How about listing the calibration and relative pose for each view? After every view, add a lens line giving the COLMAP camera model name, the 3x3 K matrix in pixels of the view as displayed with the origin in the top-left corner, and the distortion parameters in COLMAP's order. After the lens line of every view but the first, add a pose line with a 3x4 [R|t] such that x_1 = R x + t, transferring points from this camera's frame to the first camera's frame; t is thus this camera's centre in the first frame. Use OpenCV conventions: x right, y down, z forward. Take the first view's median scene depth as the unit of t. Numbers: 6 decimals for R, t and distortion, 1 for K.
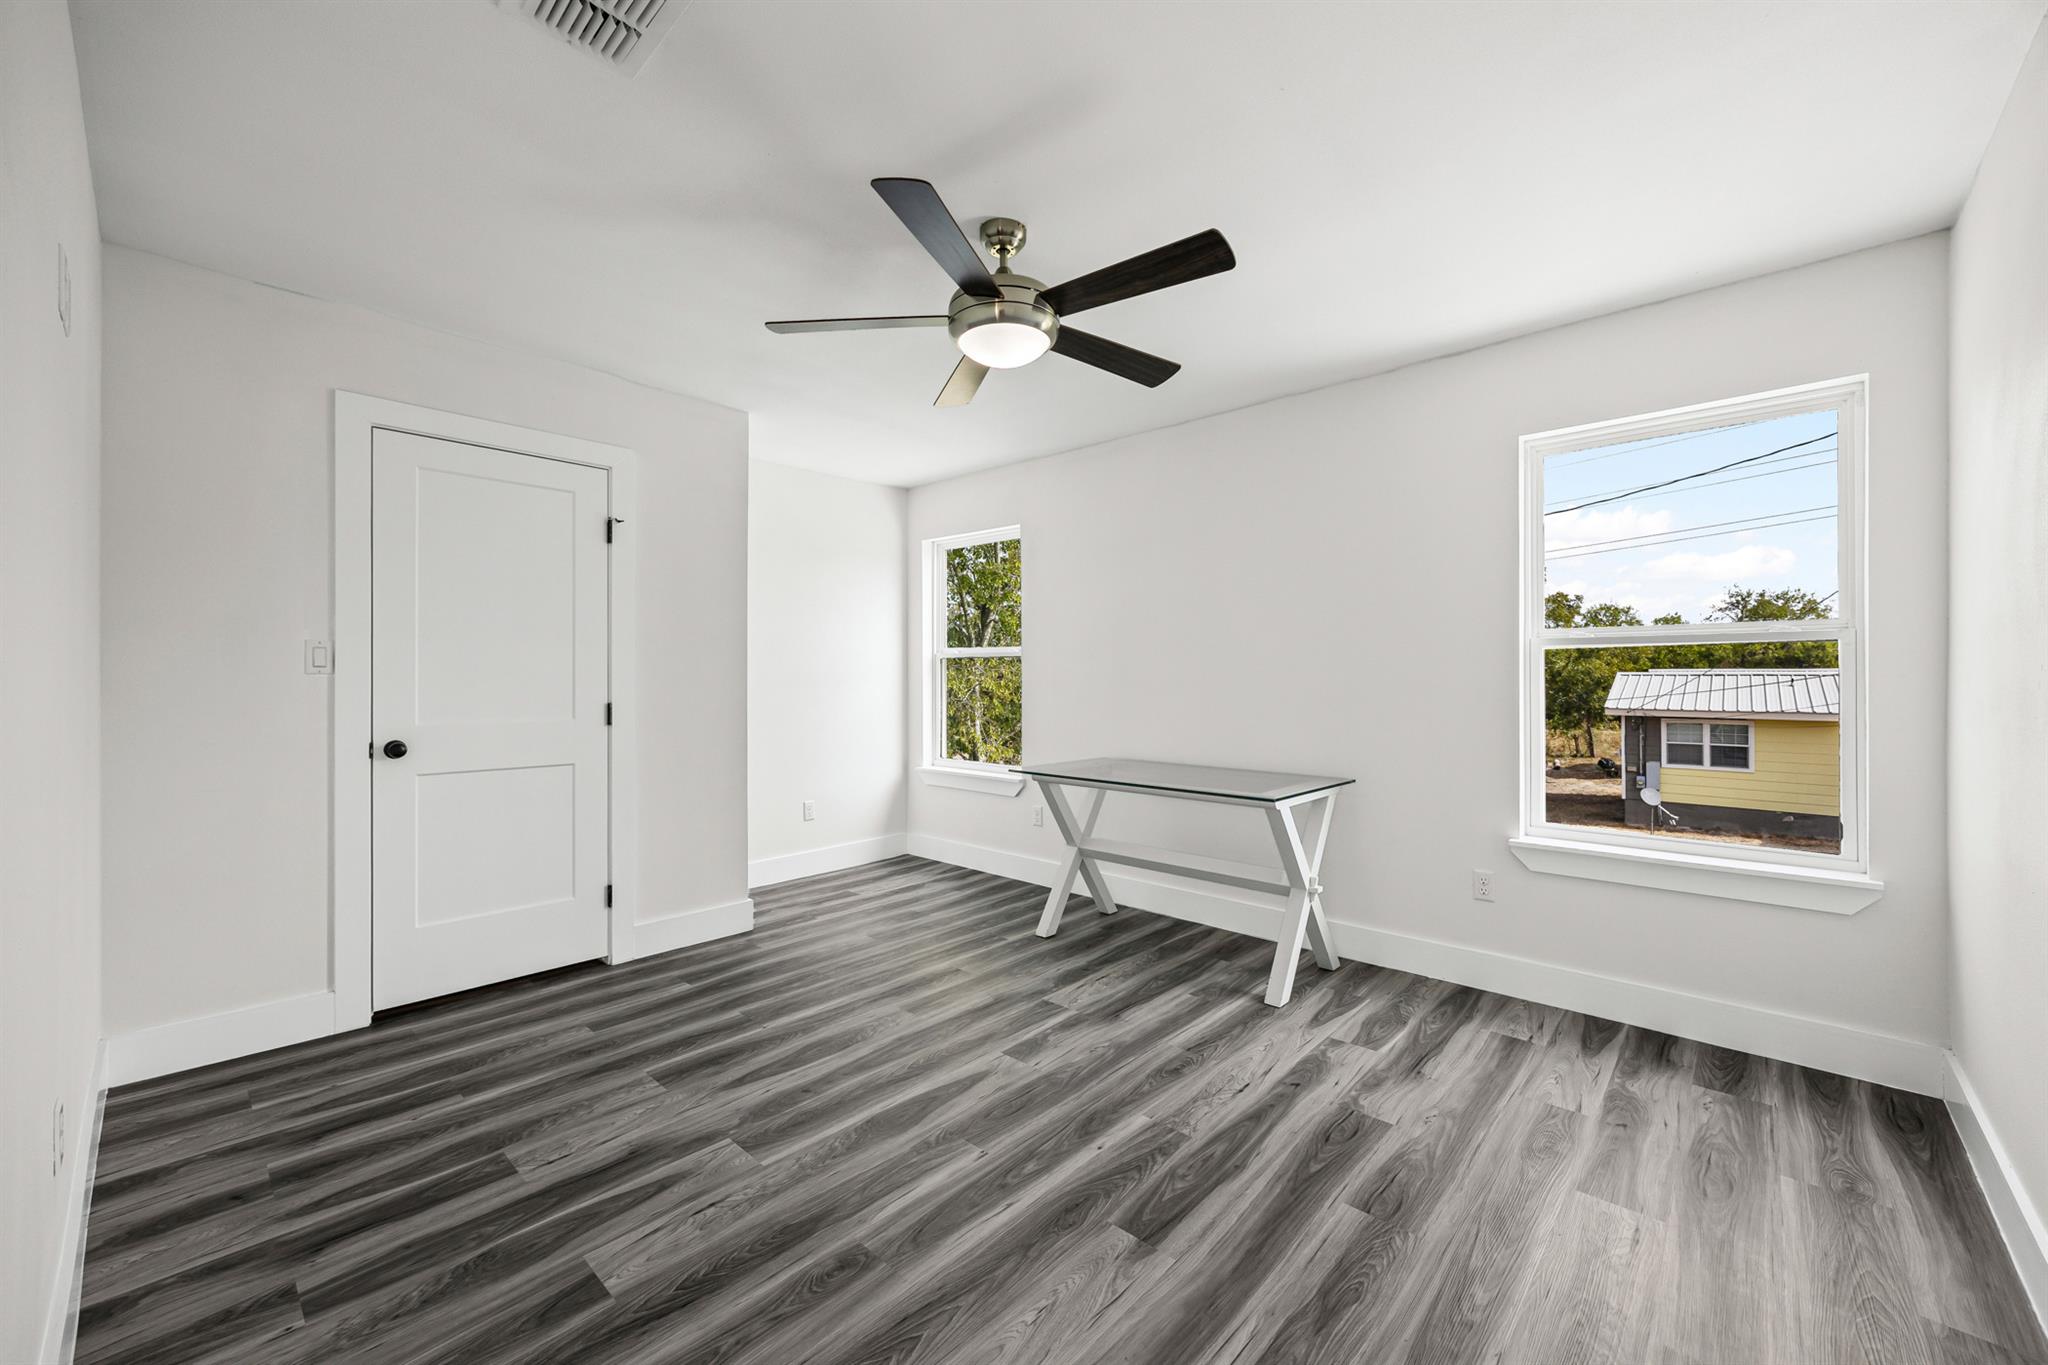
lens RADIAL K [[796.5, 0, 1020.6], [0, 796.5, 679.4], [0, 0, 1]] dist [-0.007554, 0.000063]
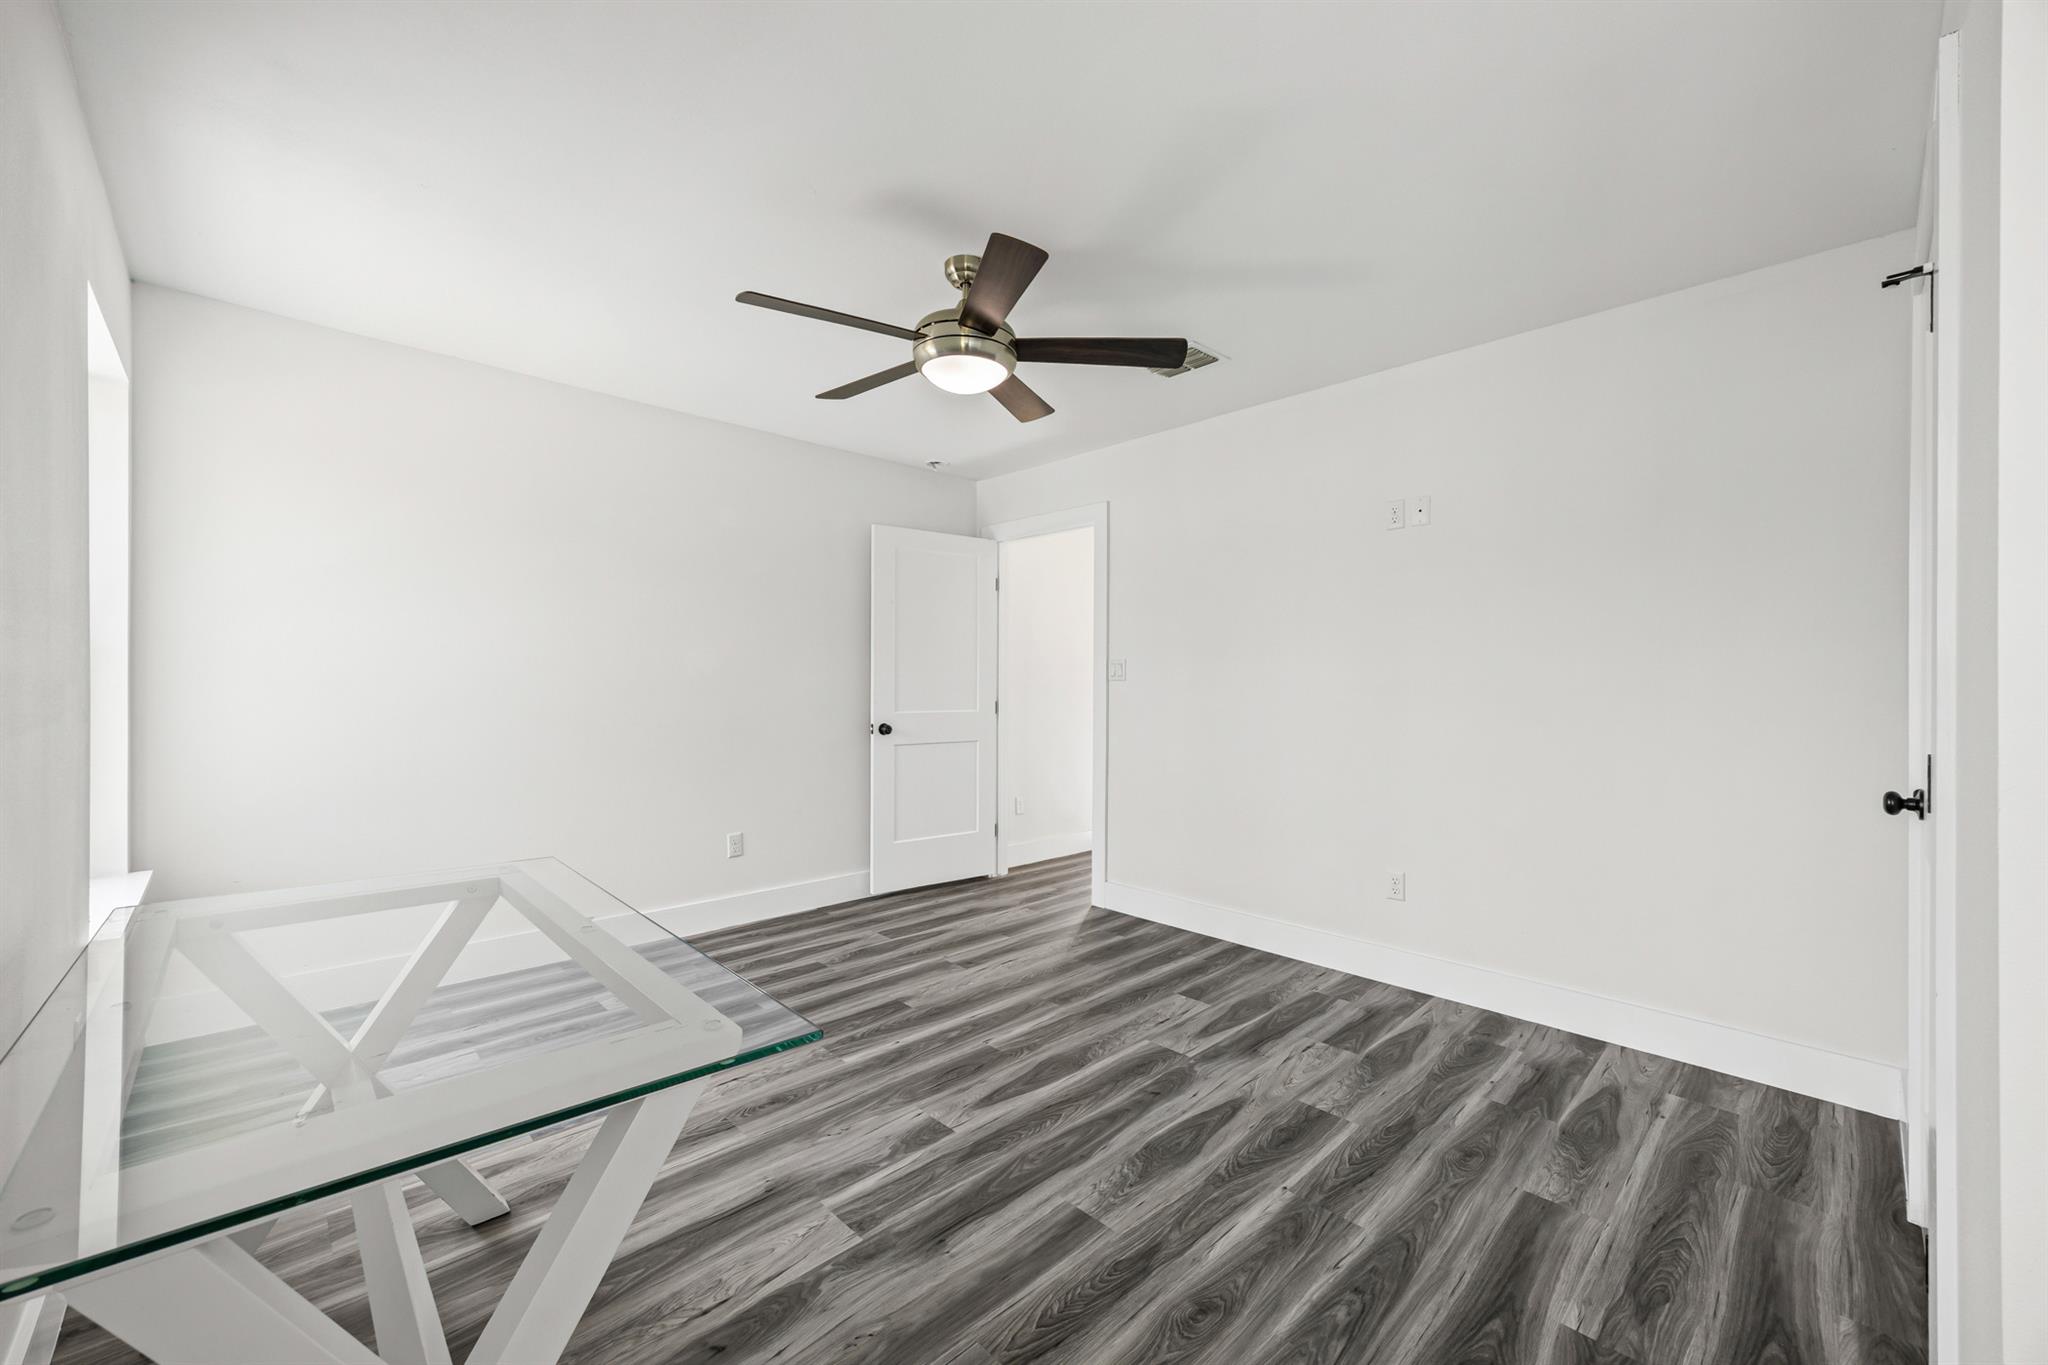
lens RADIAL K [[796.5, 0, 1035.3], [0, 796.5, 687.3], [0, 0, 1]] dist [-0.007554, 0.000063]
pose [[-0.999432, -0.004625, 0.033391, -0.151399], [-0.004512, 0.999984, 0.003470, -0.002371], [-0.033407, 0.003318, -0.999436, 2.062123]]
